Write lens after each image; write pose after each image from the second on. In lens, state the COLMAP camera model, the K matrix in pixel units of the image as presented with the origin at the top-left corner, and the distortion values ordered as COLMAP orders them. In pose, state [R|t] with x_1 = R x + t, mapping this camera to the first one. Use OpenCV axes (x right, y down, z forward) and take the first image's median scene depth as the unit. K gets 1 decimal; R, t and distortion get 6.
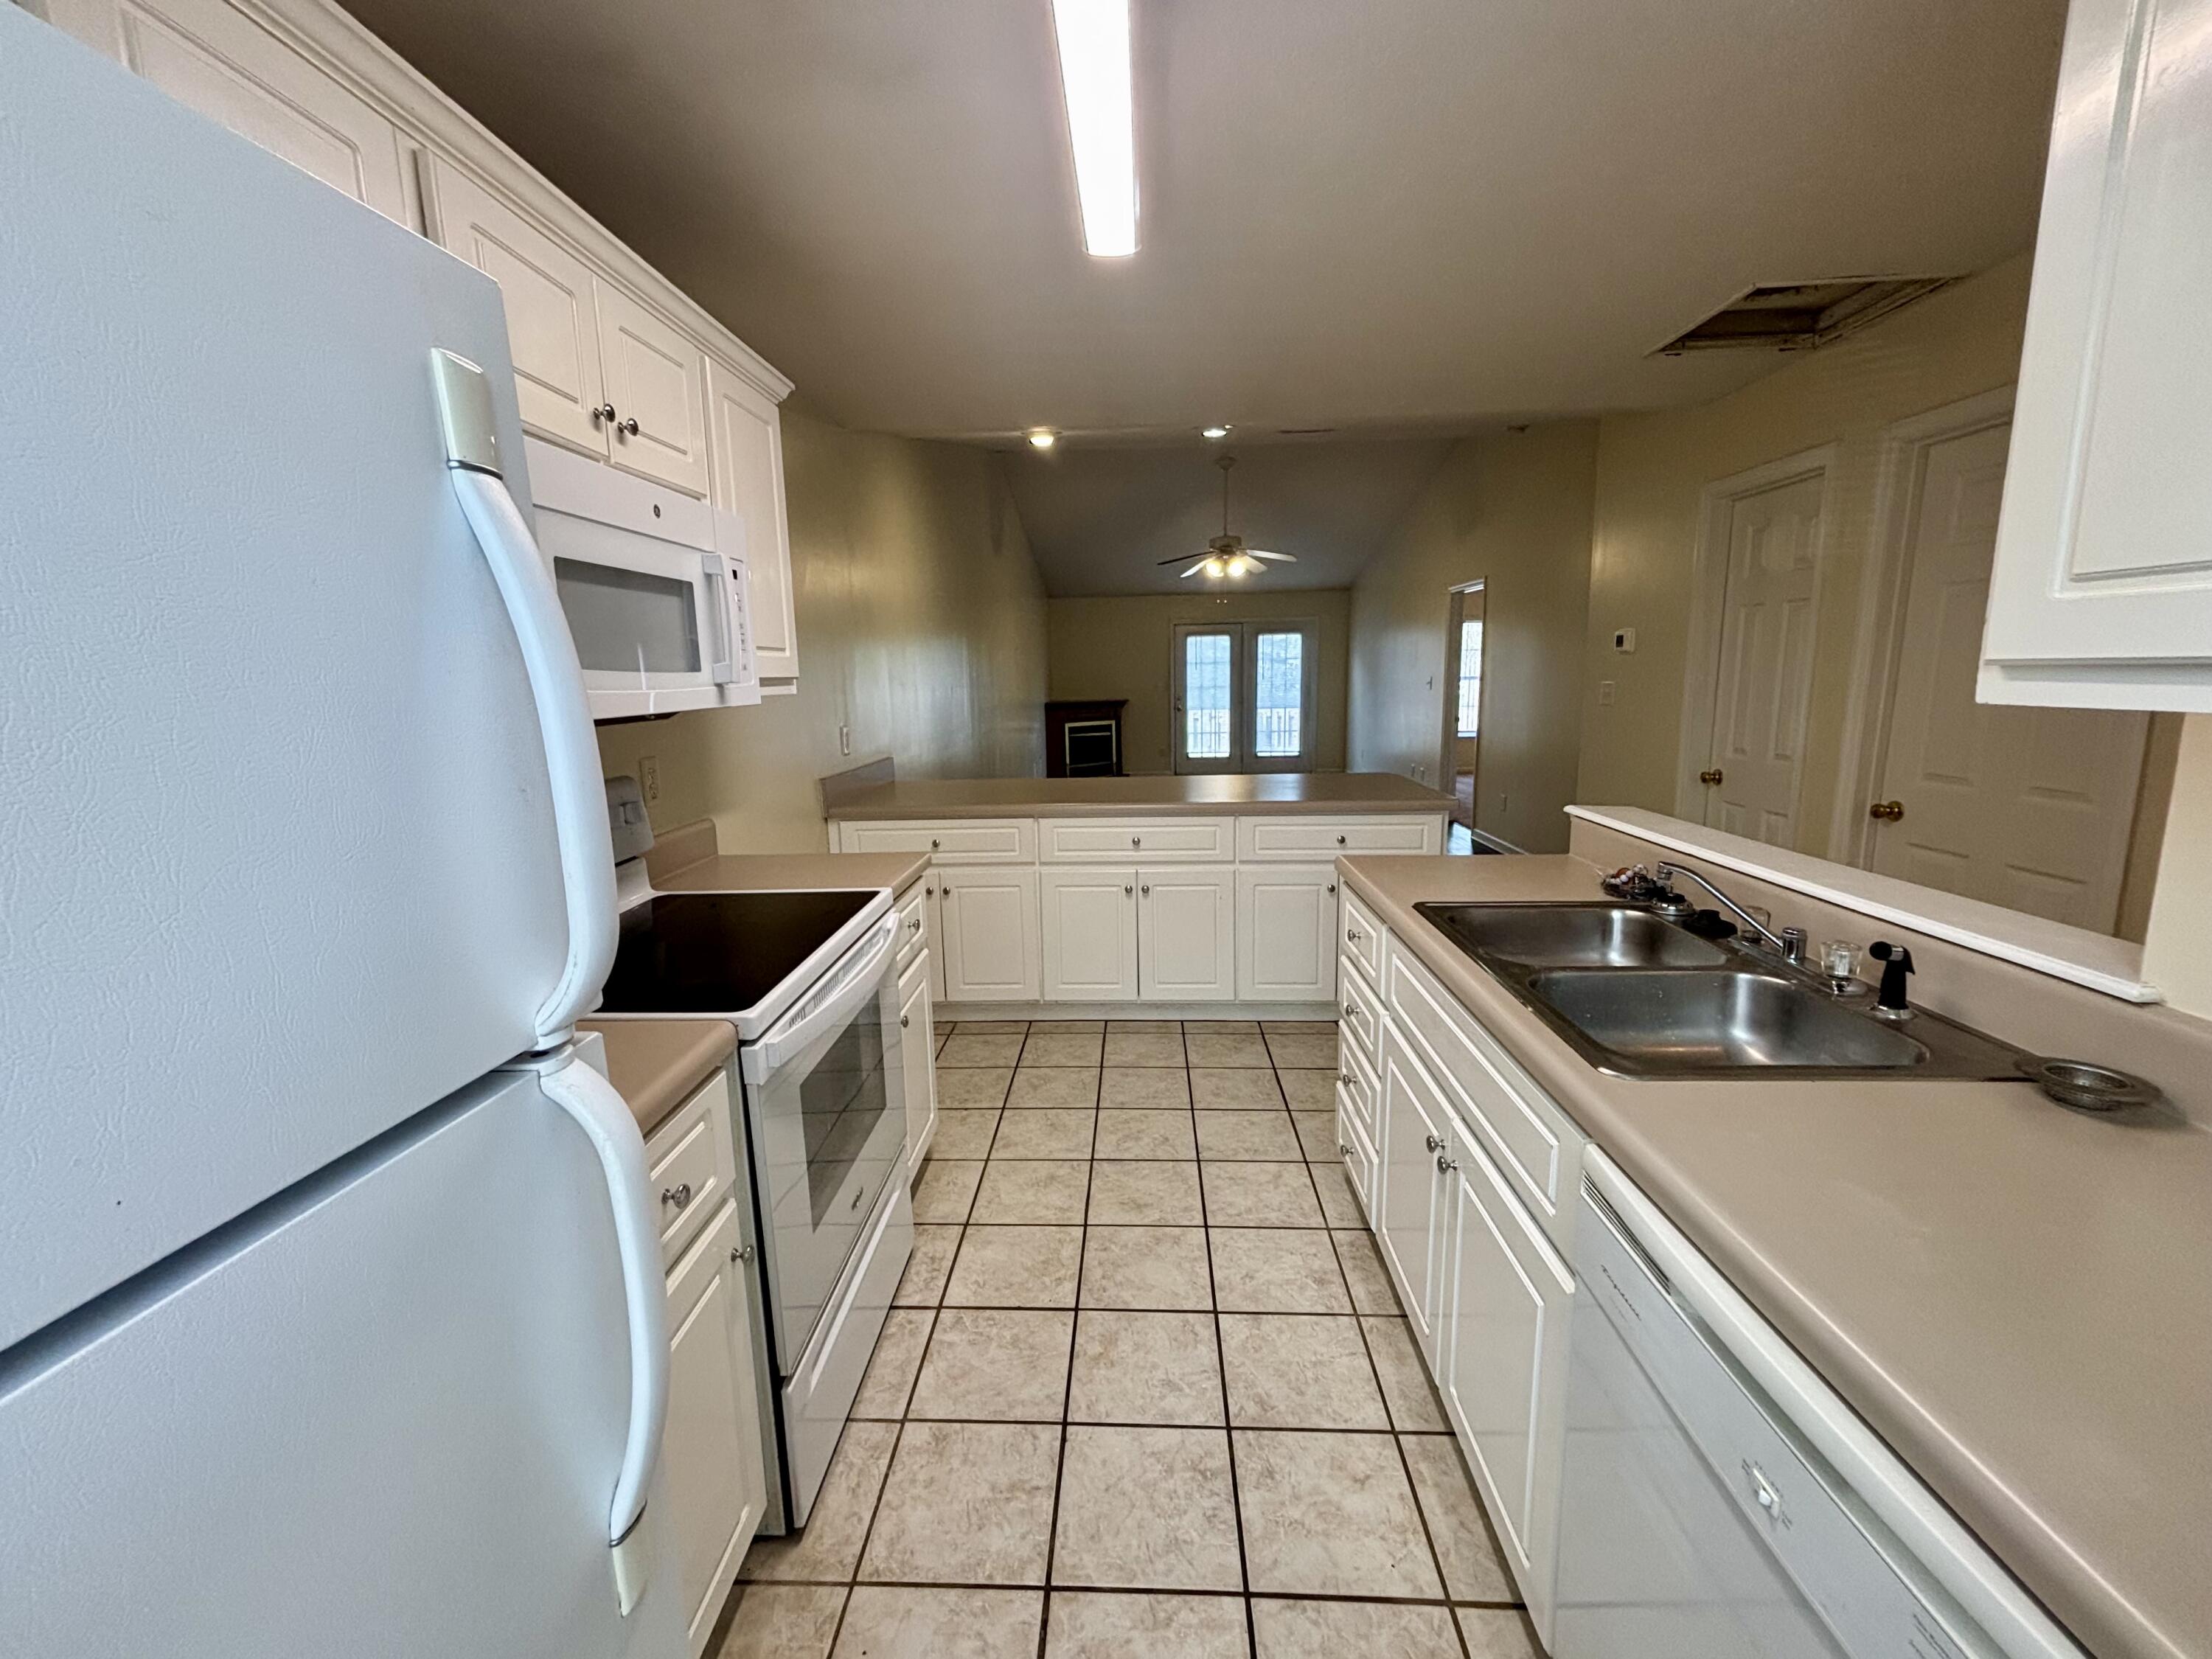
lens RADIAL K [[895.3, 0, 1107.6], [0, 895.3, 829.6], [0, 0, 1]] dist [-0.000456, 0.000278]
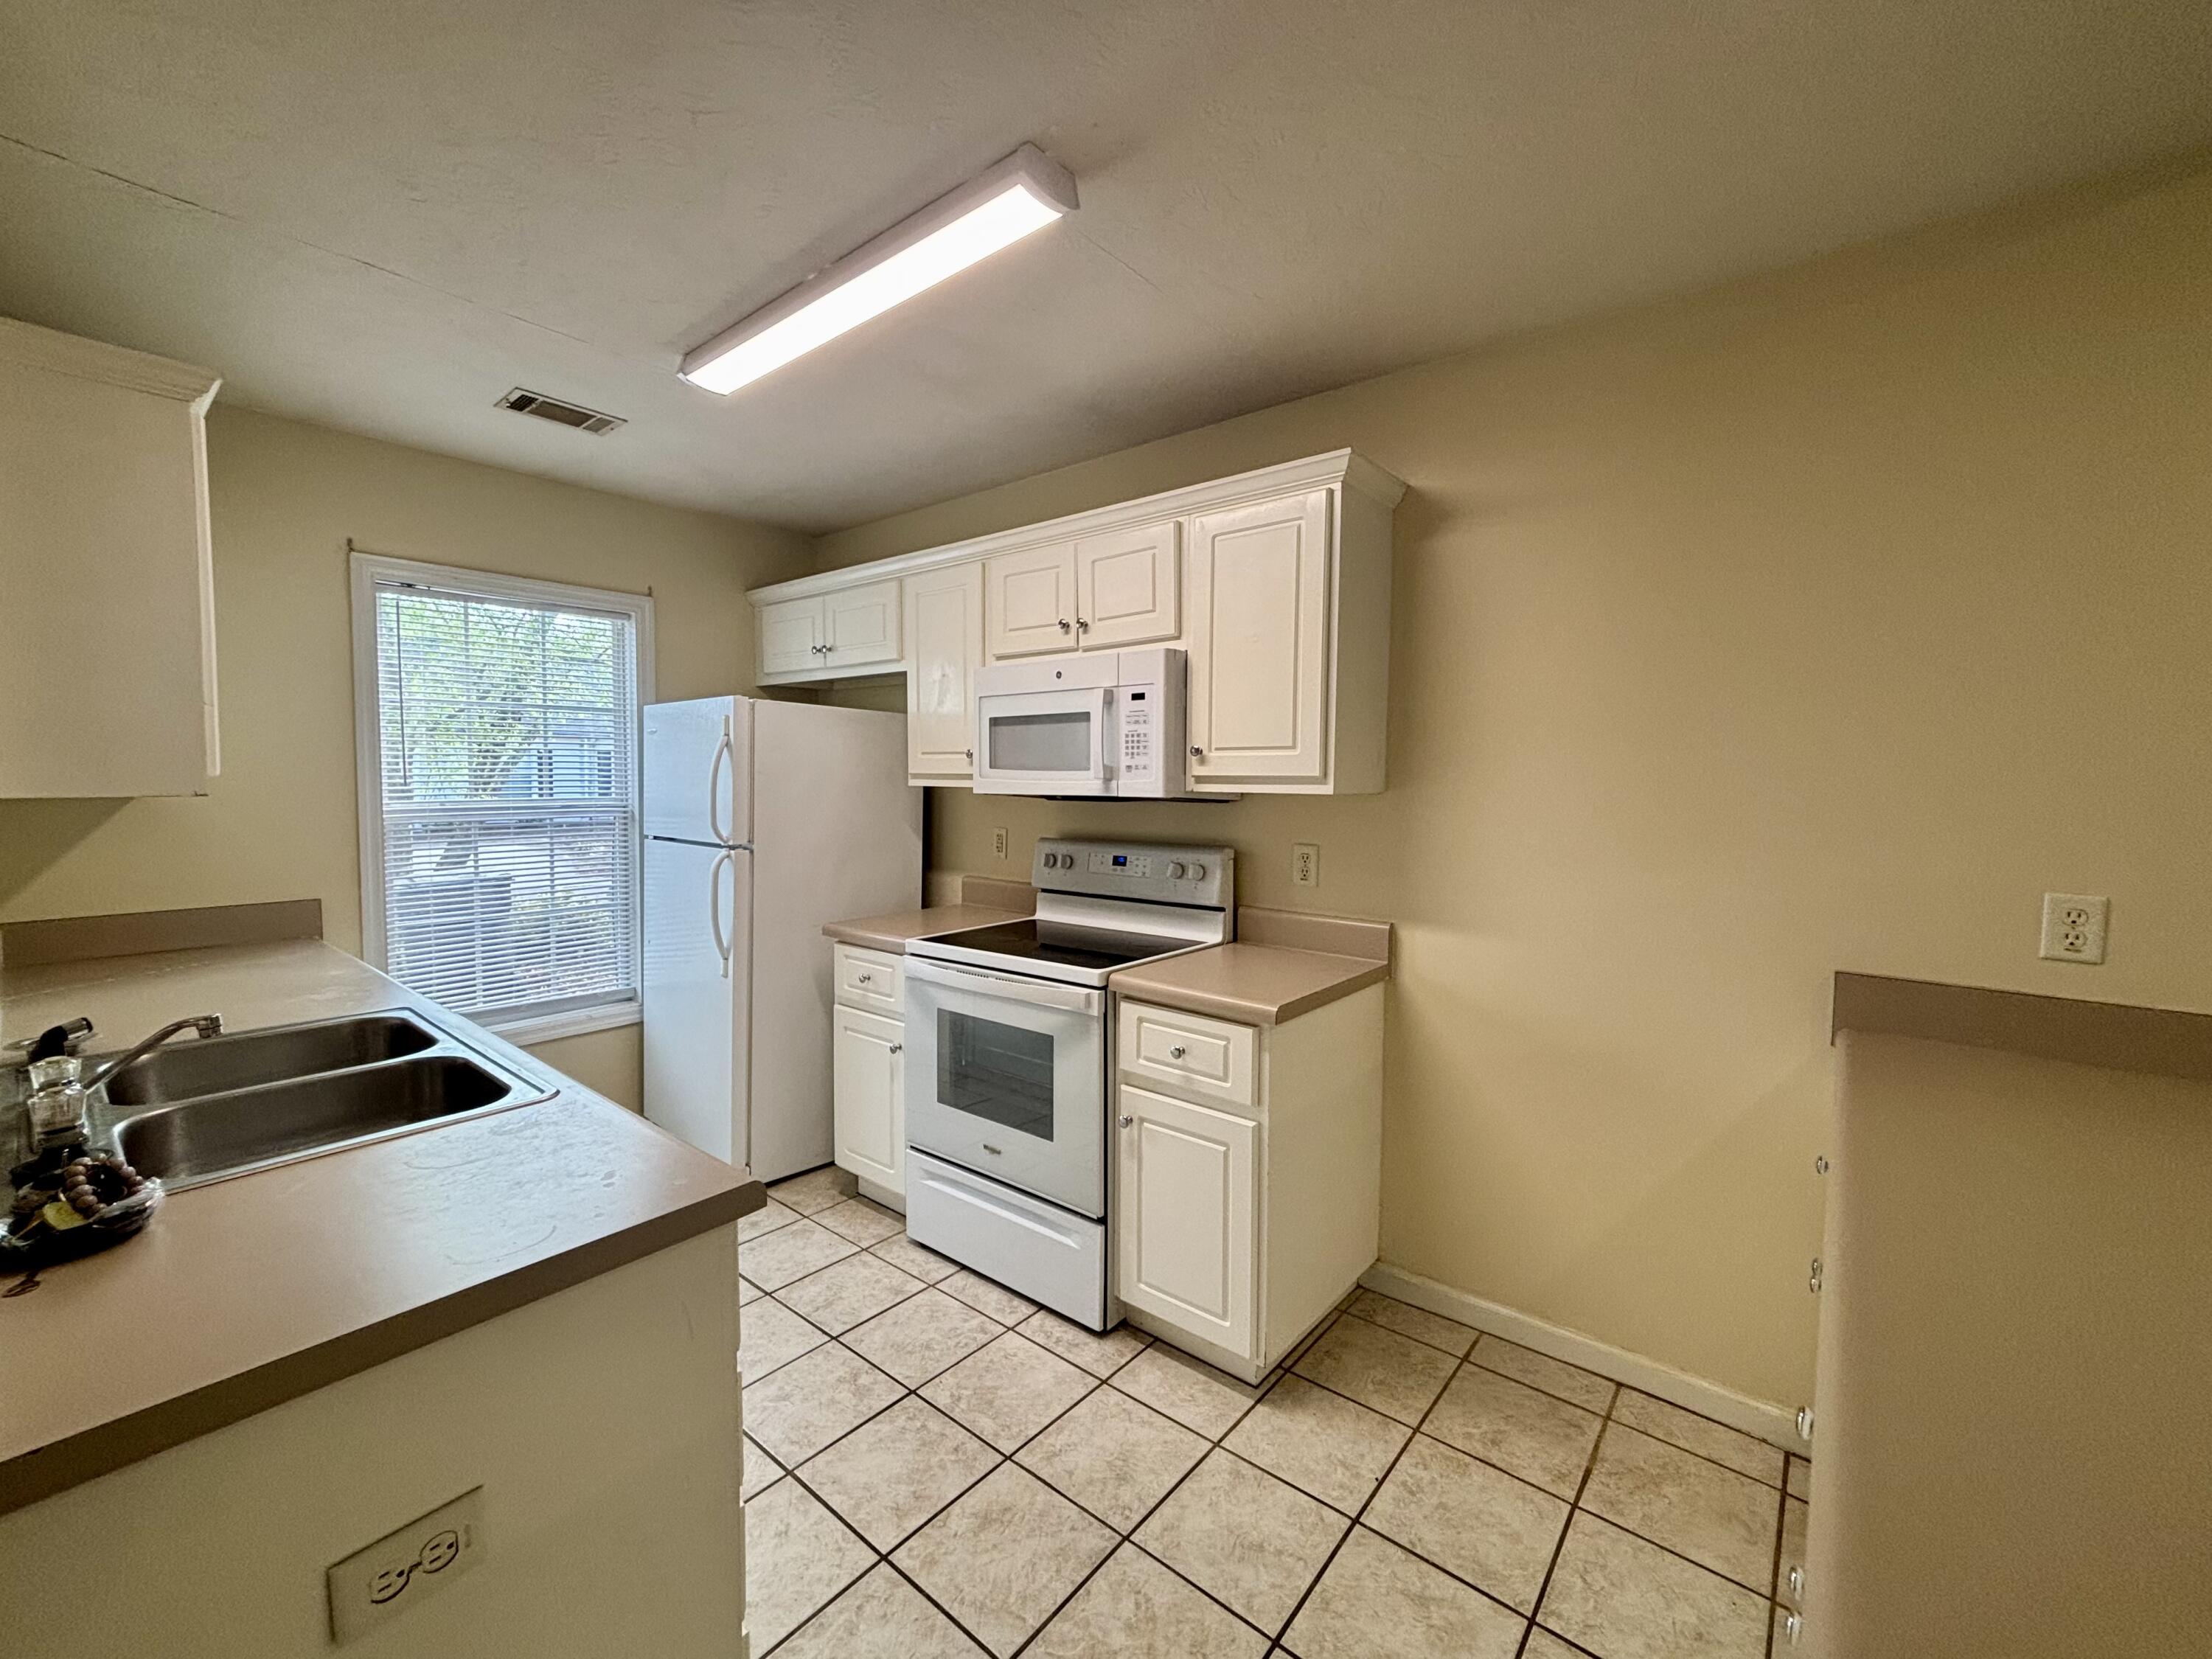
lens RADIAL K [[895.3, 0, 1094.5], [0, 895.3, 833.3], [0, 0, 1]] dist [-0.000456, 0.000278]
pose [[-0.611879, 0.063277, -0.788417, 0.219548], [-0.130984, 0.974925, 0.179901, -0.106564], [0.780031, 0.213348, -0.588247, 0.593788]]
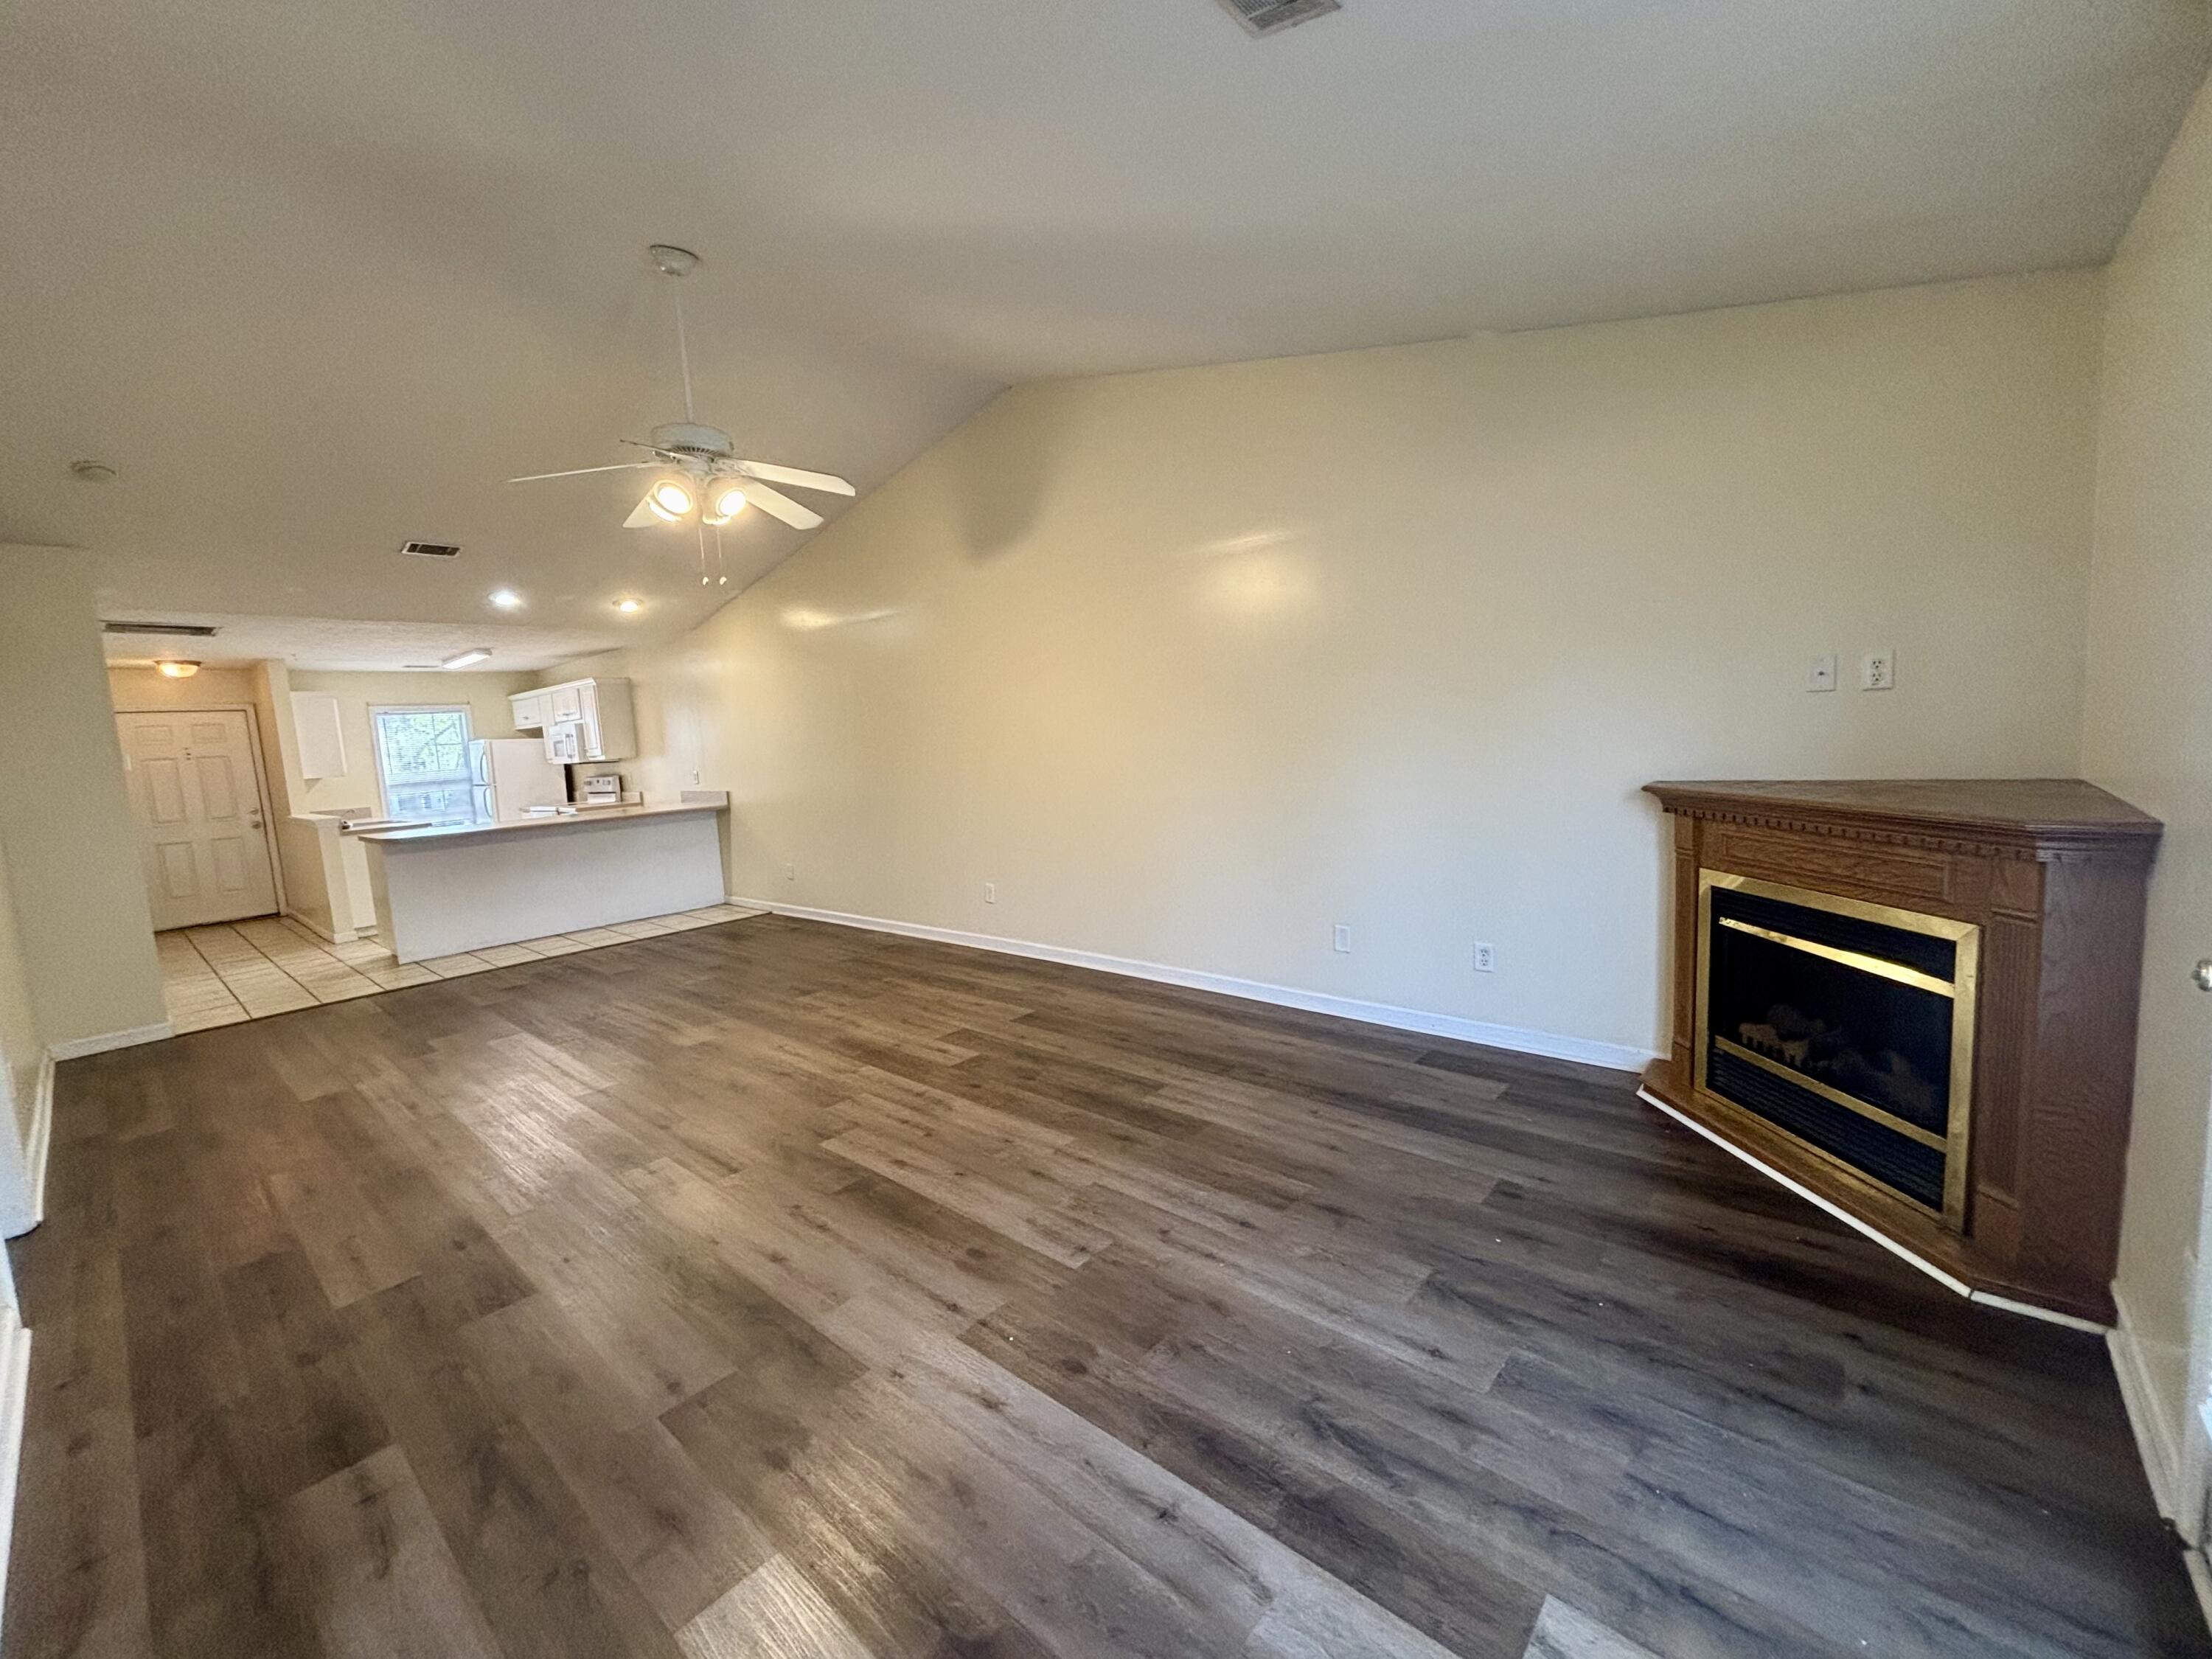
lens RADIAL K [[895.3, 0, 1116.2], [0, 895.3, 824.7], [0, 0, 1]] dist [-0.000456, 0.000278]
pose [[-0.616885, 0.136165, -0.775185, 0.545960], [-0.066366, 0.972414, 0.223623, -0.374317], [0.784251, 0.189395, -0.590831, 2.131710]]
